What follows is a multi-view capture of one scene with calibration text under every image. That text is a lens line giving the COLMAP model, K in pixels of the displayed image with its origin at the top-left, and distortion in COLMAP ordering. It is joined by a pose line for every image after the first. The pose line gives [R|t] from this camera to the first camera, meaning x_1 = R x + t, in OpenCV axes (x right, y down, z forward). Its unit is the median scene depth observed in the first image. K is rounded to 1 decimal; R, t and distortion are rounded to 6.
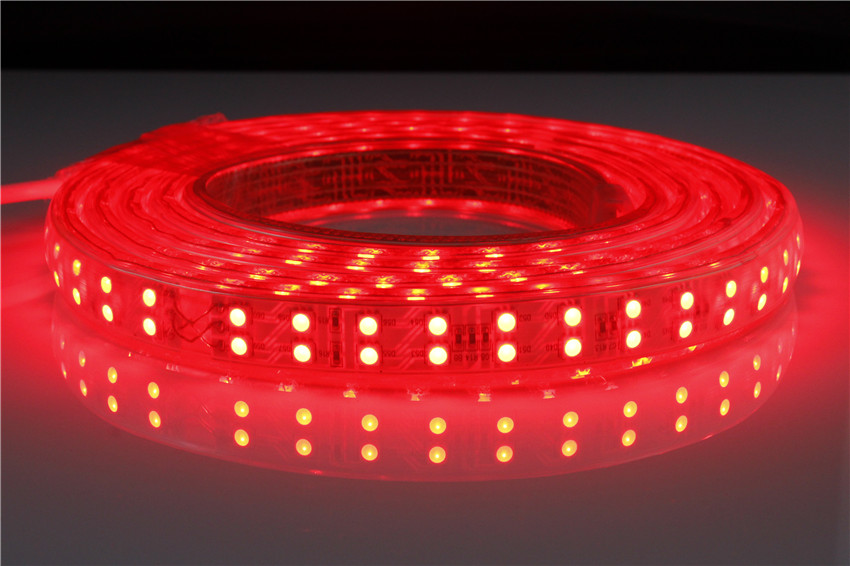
lens RADIAL K [[1518.0, 0, 427.2], [0, 1518.0, 318.0], [0, 0, 1]] dist [0.016853, 0.041700]
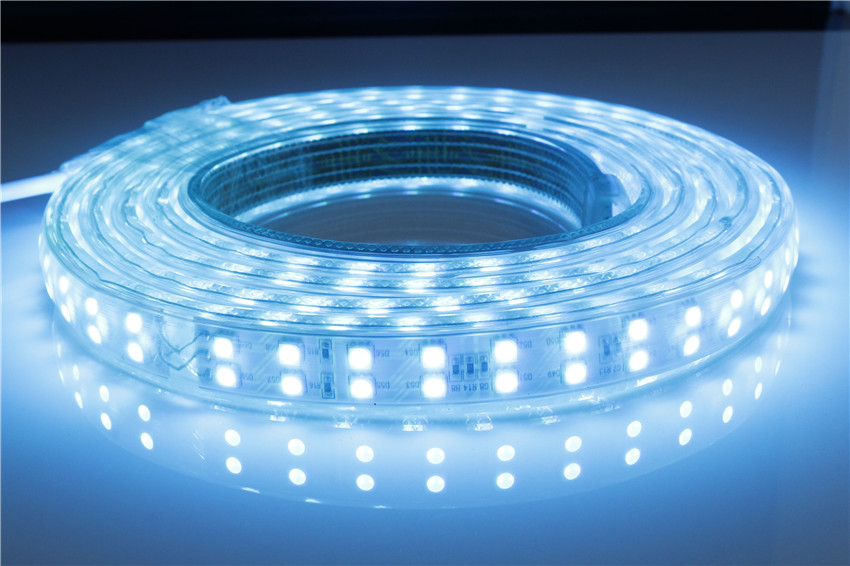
lens RADIAL K [[1241.1, 0, 425.0], [0, 1241.1, 283.0], [0, 0, 1]] dist [-0.040003, -0.025910]
pose [[0.999791, -0.019725, -0.005294, 0.005501], [0.020006, 0.998010, 0.059801, -0.073335], [0.004104, -0.059894, 0.998196, 0.194556]]
